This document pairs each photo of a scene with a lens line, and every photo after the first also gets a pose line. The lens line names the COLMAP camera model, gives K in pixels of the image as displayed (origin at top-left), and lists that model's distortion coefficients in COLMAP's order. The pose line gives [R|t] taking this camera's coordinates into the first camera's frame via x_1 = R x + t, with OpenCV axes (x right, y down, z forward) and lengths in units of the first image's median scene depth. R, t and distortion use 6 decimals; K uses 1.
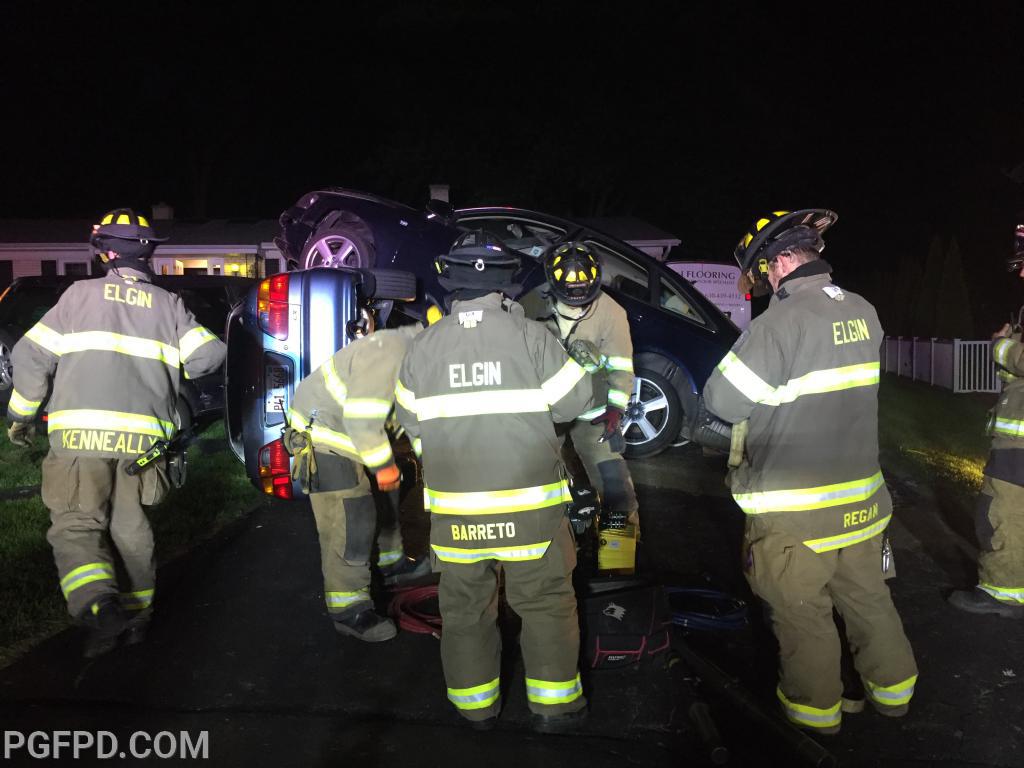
lens RADIAL K [[883.6, 0, 512.0], [0, 883.6, 384.0], [0, 0, 1]] dist [0.088228, -0.114943]
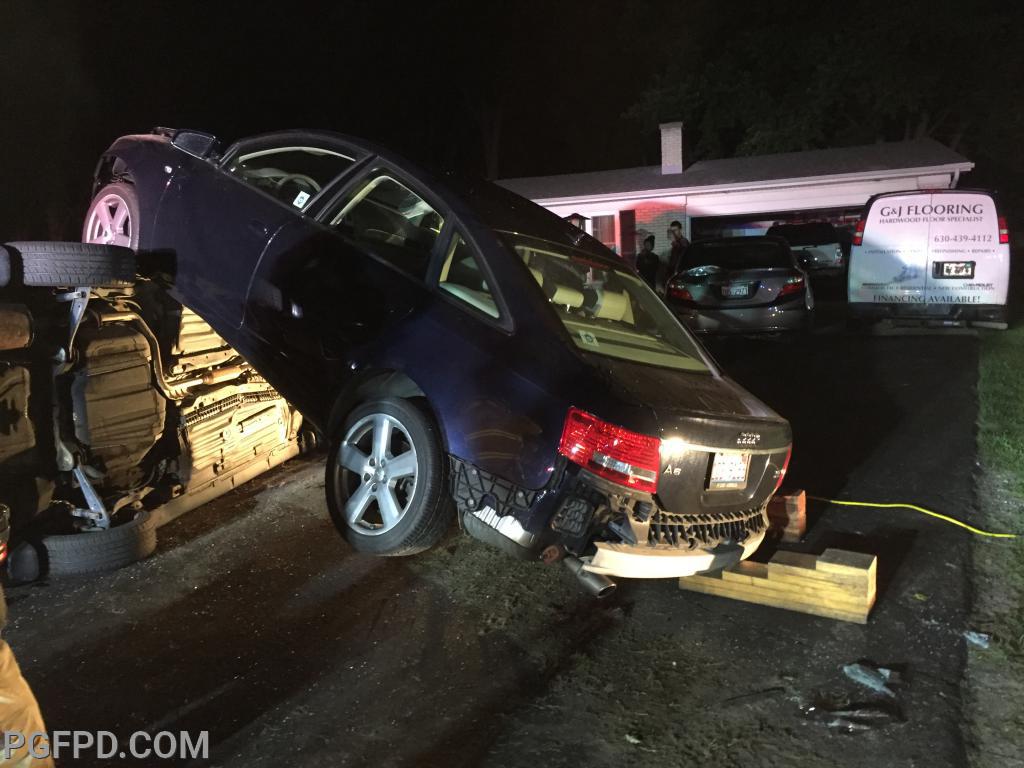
lens RADIAL K [[883.6, 0, 512.0], [0, 883.6, 384.0], [0, 0, 1]] dist [0.088228, -0.114943]
pose [[0.927684, 0.010192, -0.373227, 0.365891], [0.008370, 0.998808, 0.048079, -0.045926], [0.373273, -0.047727, 0.926493, 0.437516]]
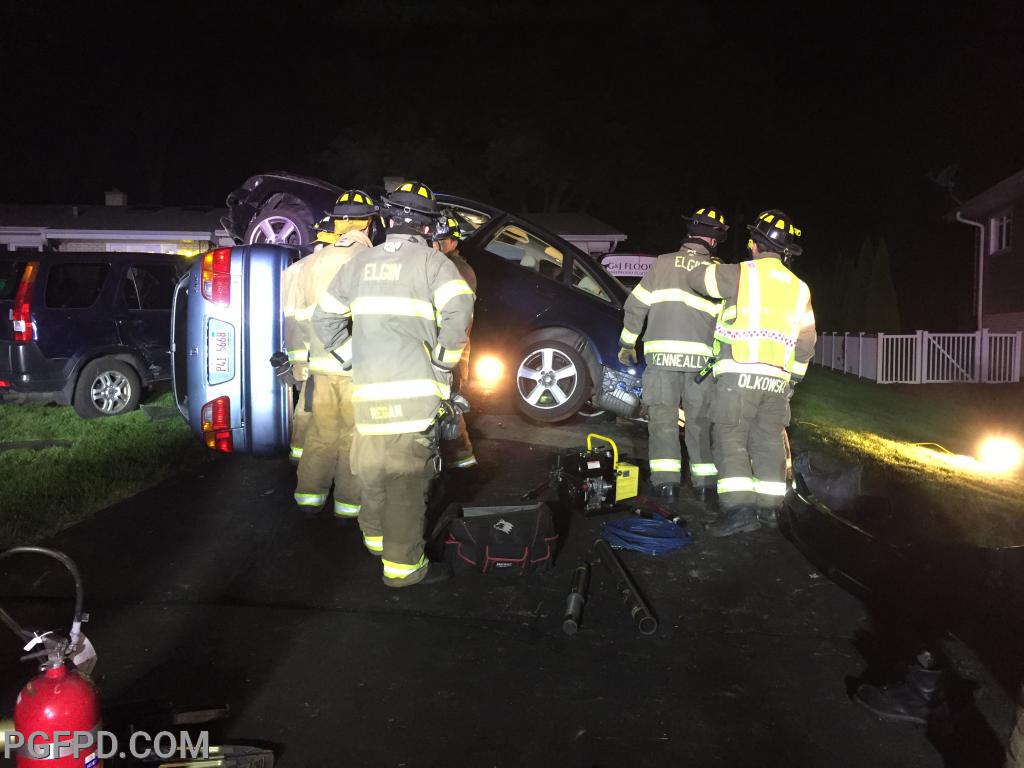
lens RADIAL K [[883.6, 0, 512.0], [0, 883.6, 384.0], [0, 0, 1]] dist [0.088228, -0.114943]
pose [[0.998933, 0.010560, 0.044960, 0.038009], [-0.010723, 0.999937, 0.003382, 0.029417], [-0.044922, -0.003861, 0.998983, -0.092816]]
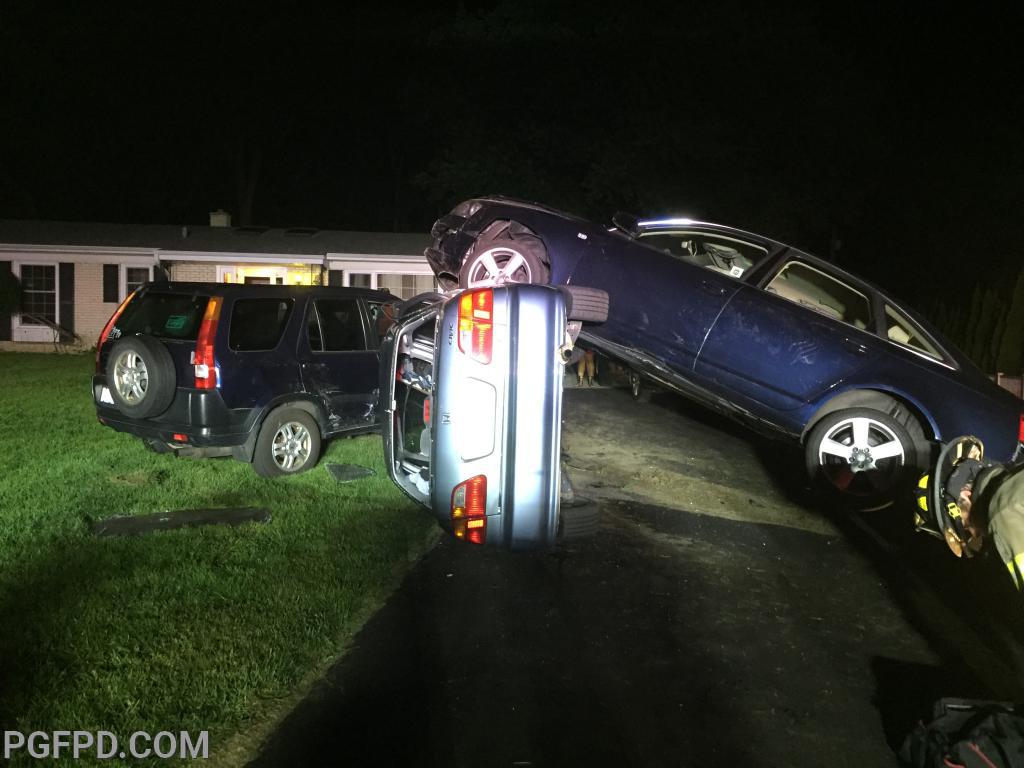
lens RADIAL K [[883.6, 0, 512.0], [0, 883.6, 384.0], [0, 0, 1]] dist [0.088228, -0.114943]
pose [[0.999179, 0.034772, -0.020790, -0.163930], [-0.035172, 0.999197, -0.019174, -0.010612], [0.020106, 0.019890, 0.999600, 0.095114]]
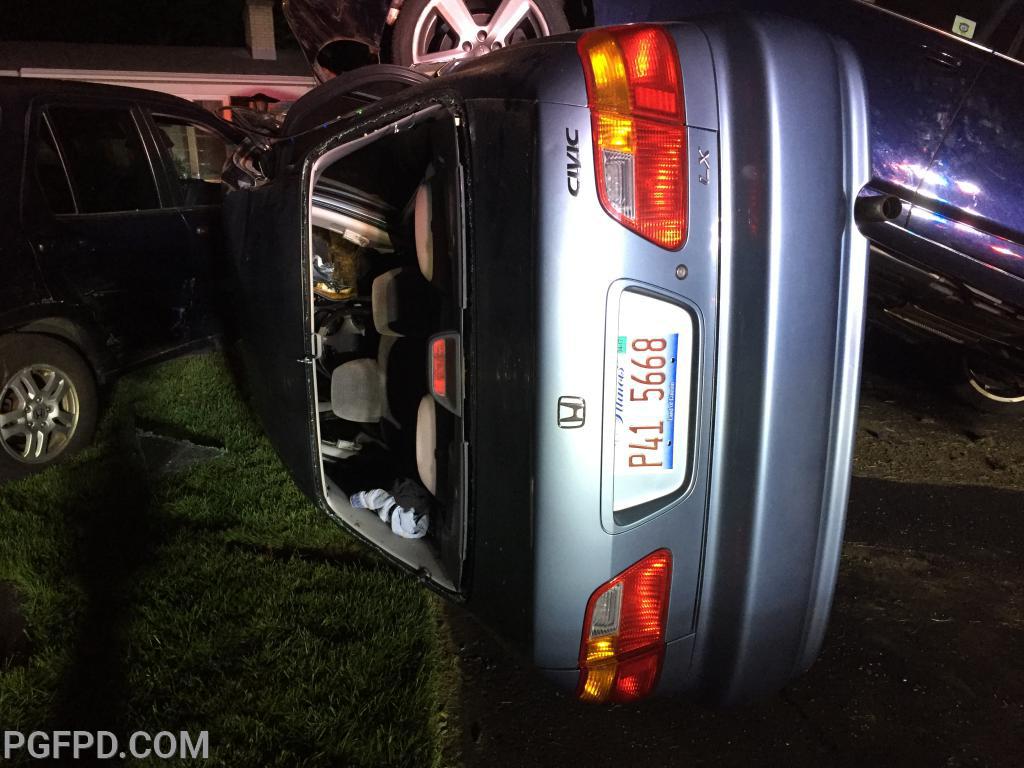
lens RADIAL K [[883.6, 0, 512.0], [0, 883.6, 384.0], [0, 0, 1]] dist [0.088228, -0.114943]
pose [[0.966101, -0.053929, 0.252470, -0.301339], [0.015359, 0.988213, 0.152315, -0.039173], [-0.257708, -0.143274, 0.955541, 0.549900]]
